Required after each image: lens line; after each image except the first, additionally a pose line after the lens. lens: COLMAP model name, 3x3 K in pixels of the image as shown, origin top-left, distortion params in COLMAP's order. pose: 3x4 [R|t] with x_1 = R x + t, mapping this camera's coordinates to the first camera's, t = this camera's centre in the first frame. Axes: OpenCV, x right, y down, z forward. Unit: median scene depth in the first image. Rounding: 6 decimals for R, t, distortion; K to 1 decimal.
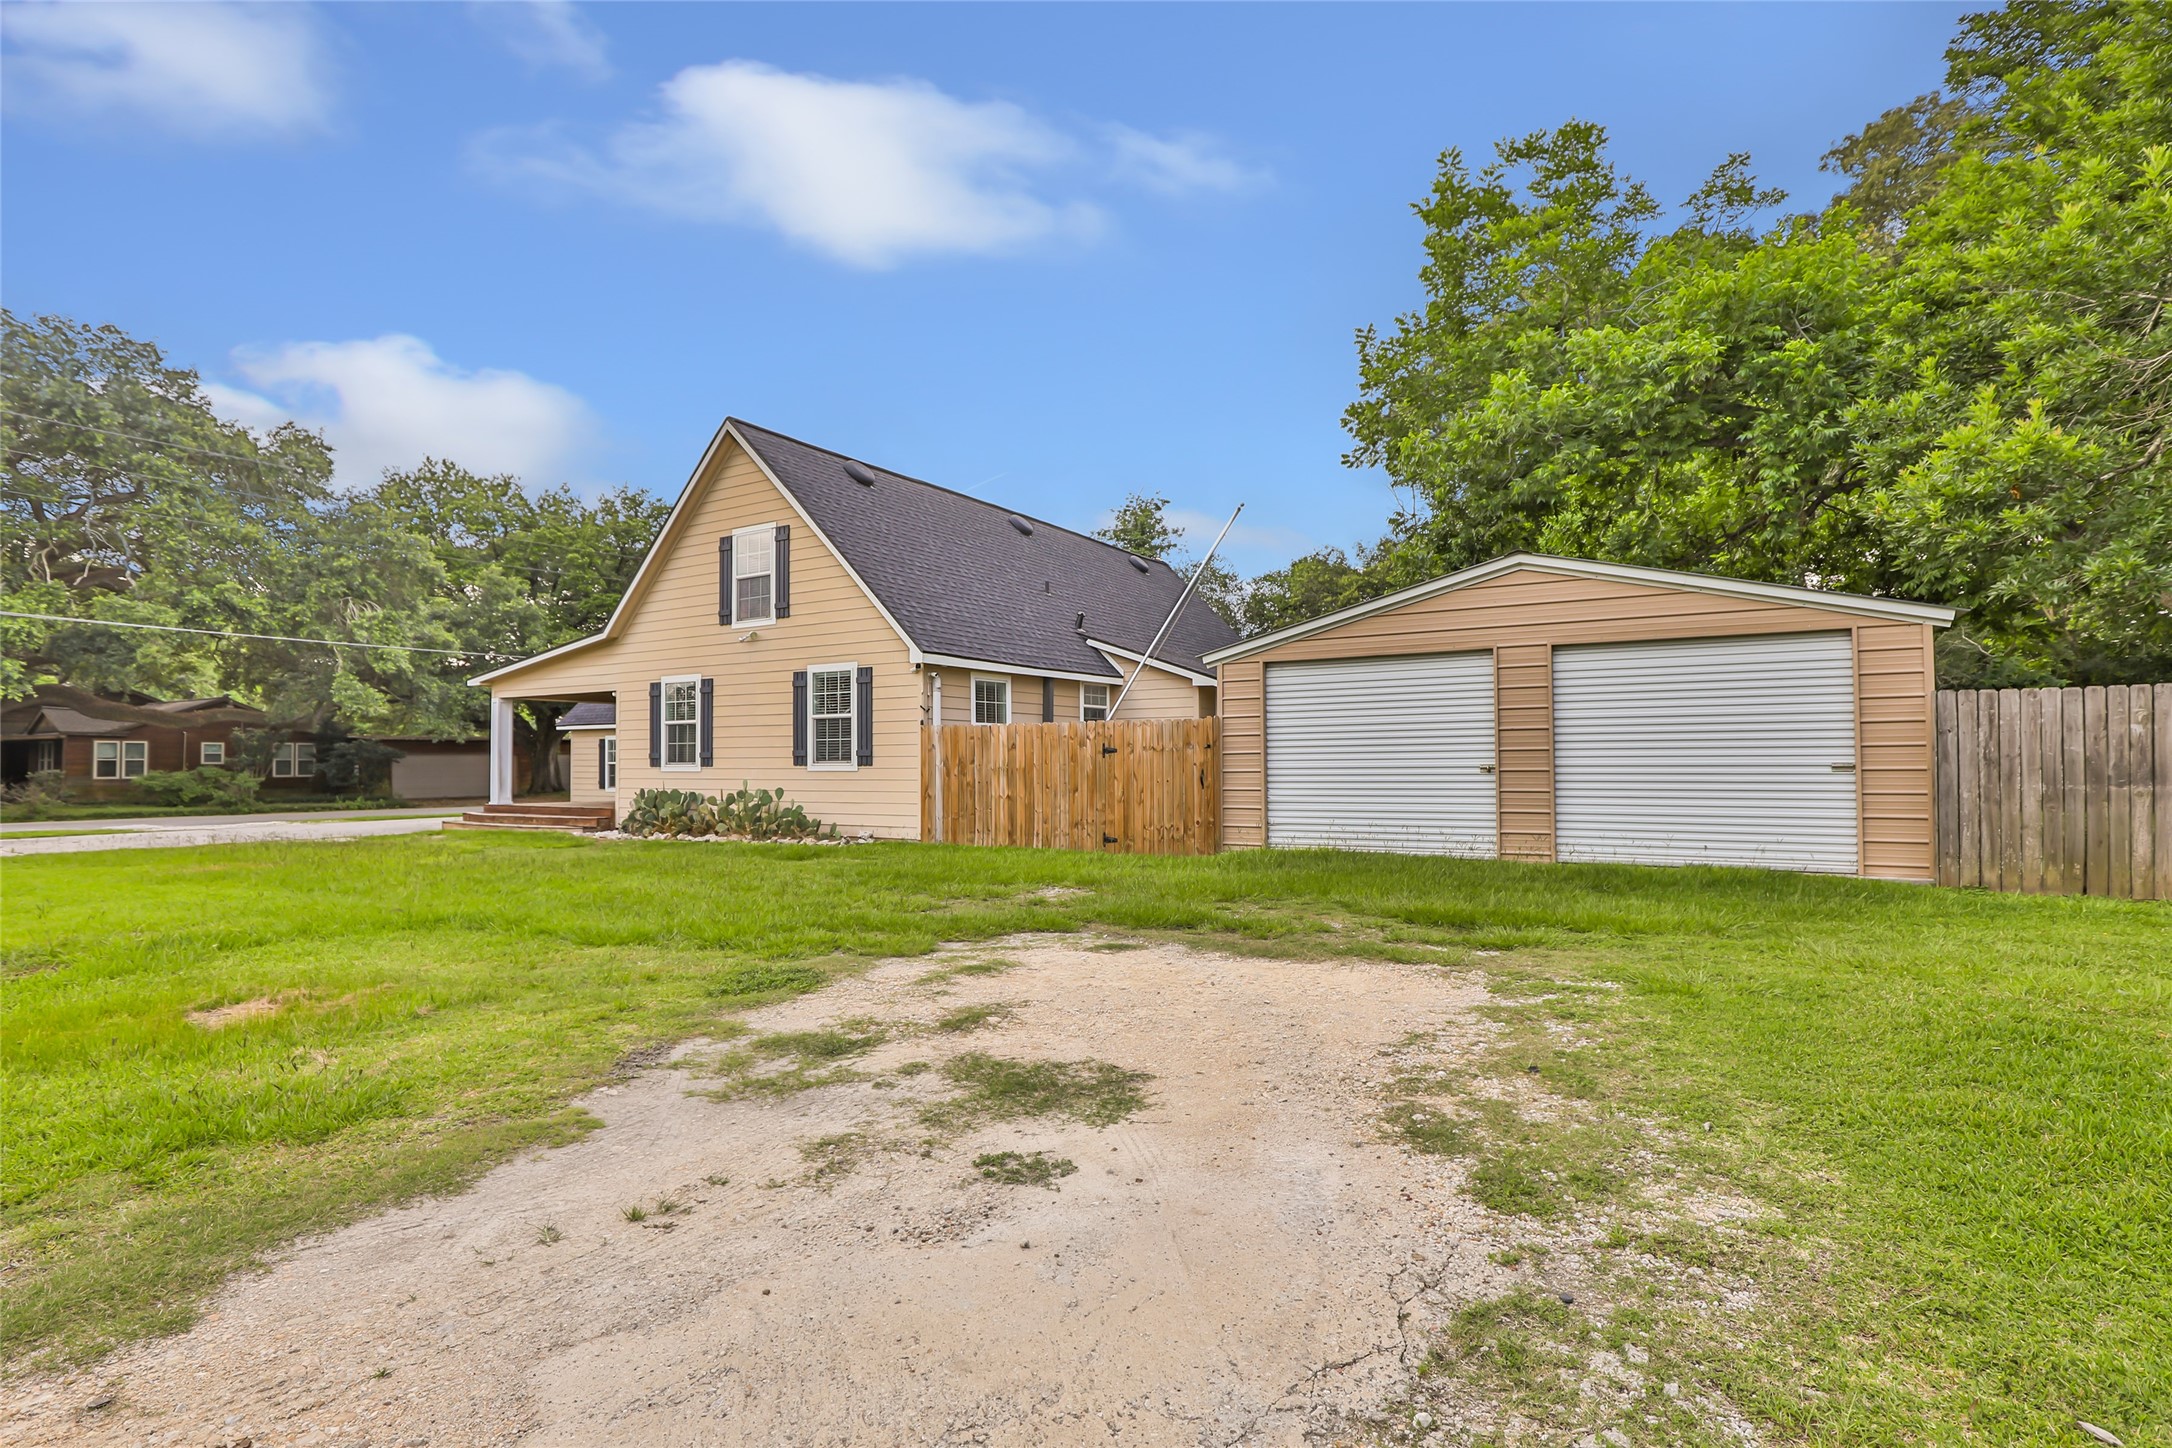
lens RADIAL K [[1048.6, 0, 1086.0], [0, 1048.6, 724.0], [0, 0, 1]] dist [-0.029010, -0.000186]
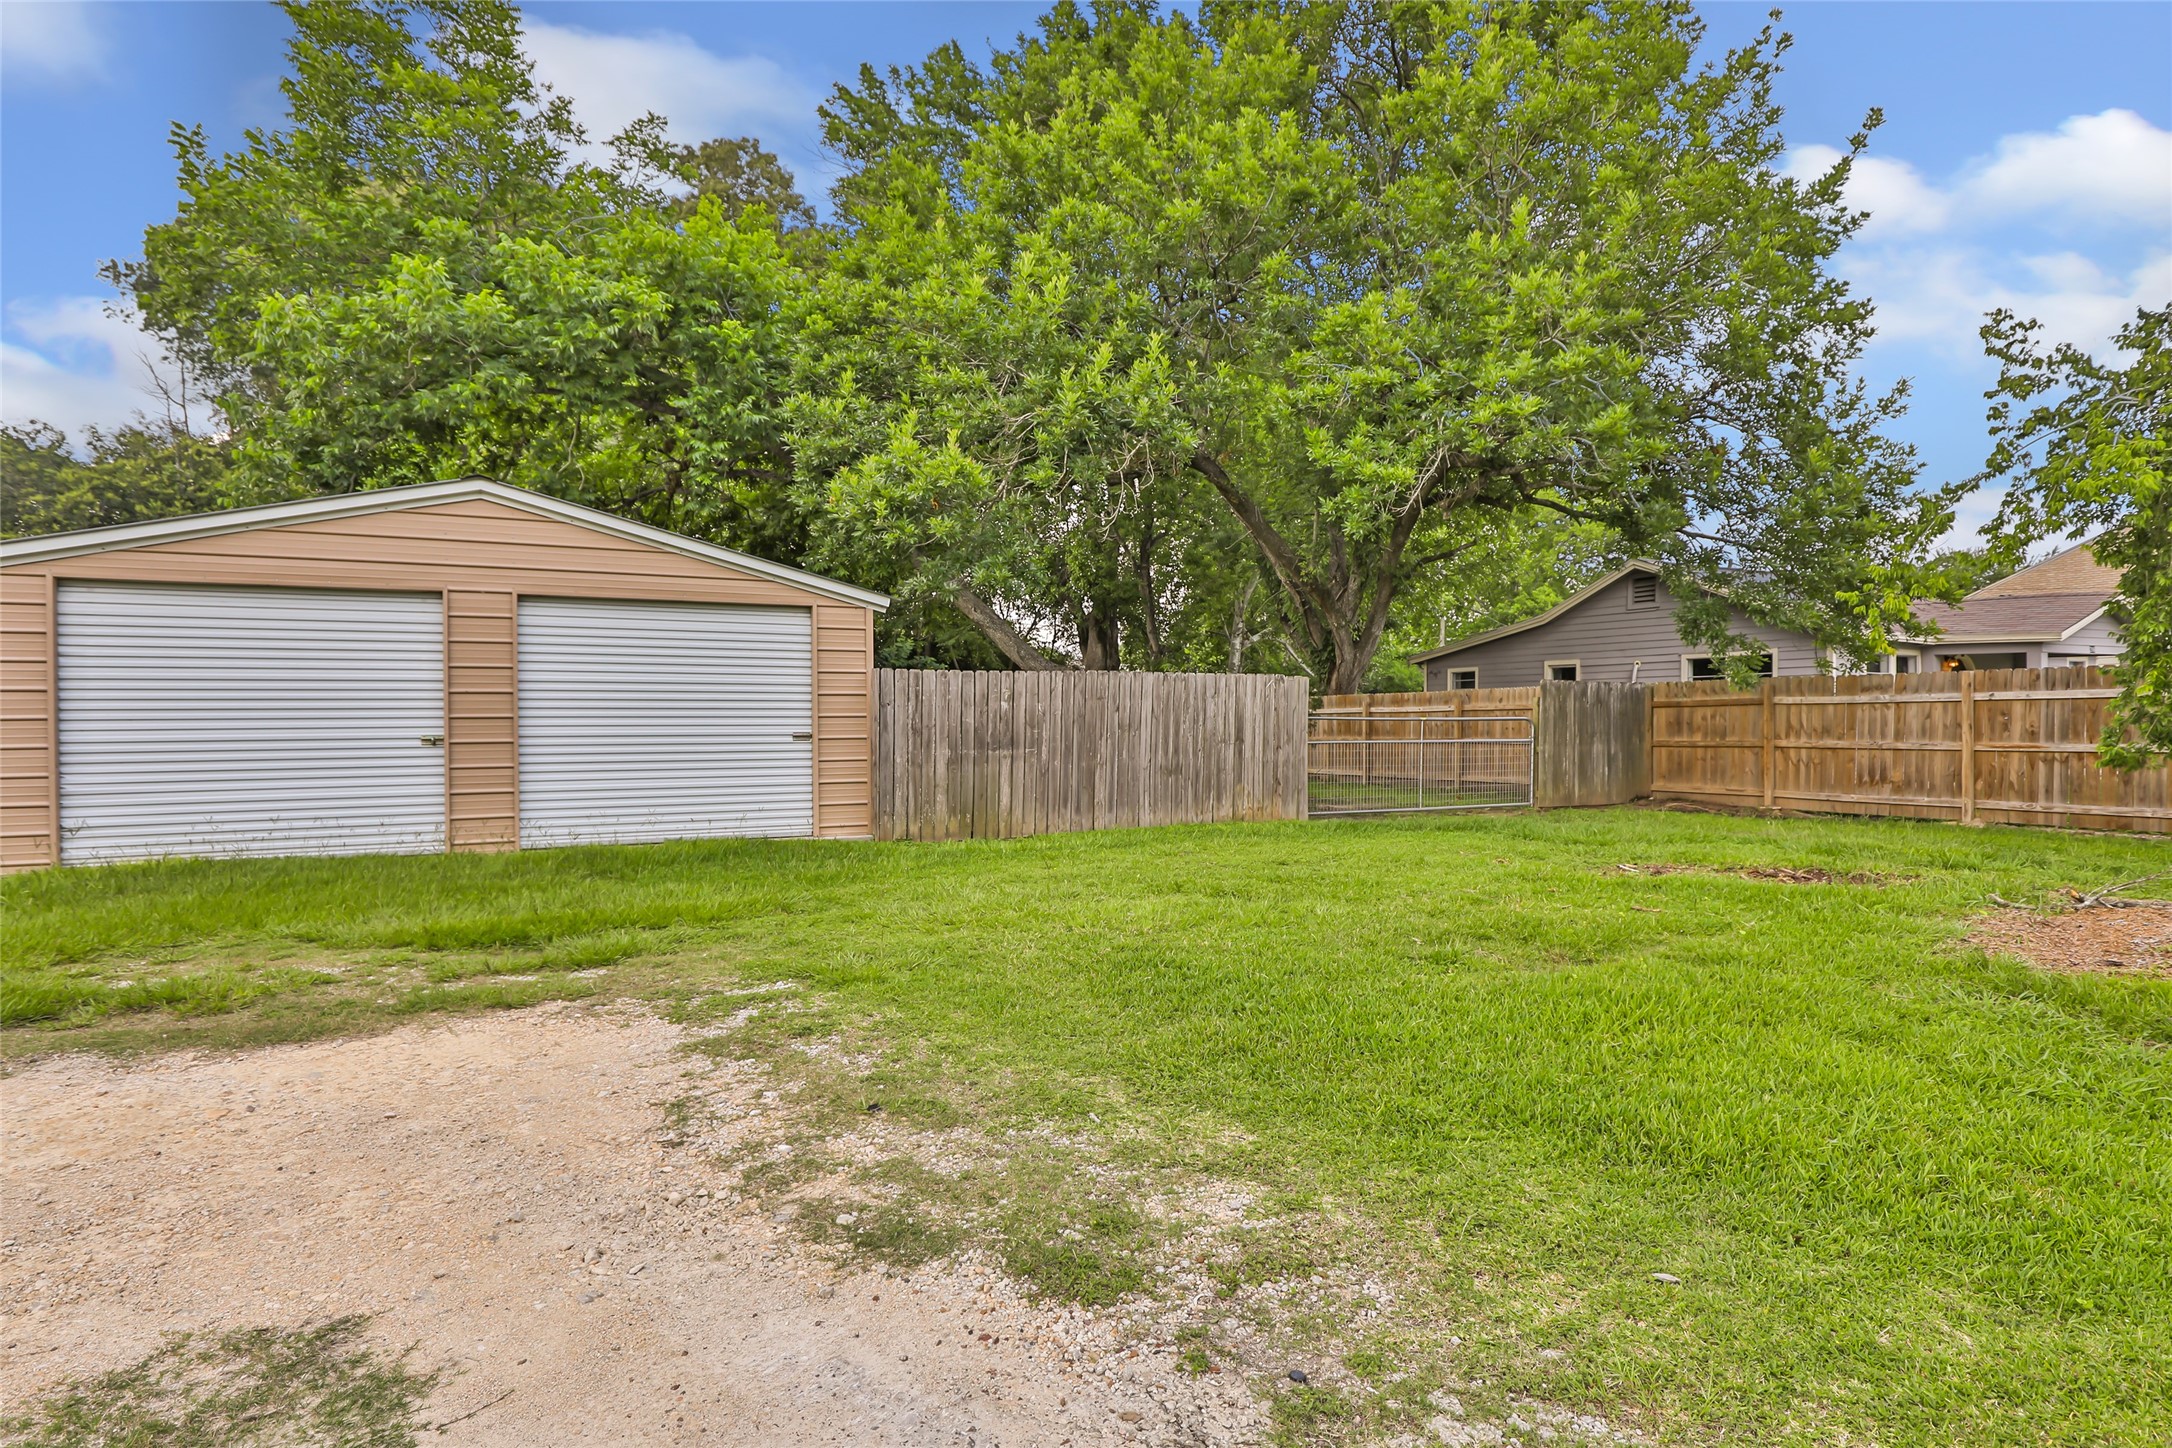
lens RADIAL K [[1113.7, 0, 1086.0], [0, 1113.7, 724.0], [0, 0, 1]] dist [-0.035278, 0.009347]
pose [[0.527212, 0.002697, 0.849729, -0.088195], [-0.028428, 0.999491, 0.014466, 0.004452], [-0.849258, -0.031783, 0.527021, 0.158804]]
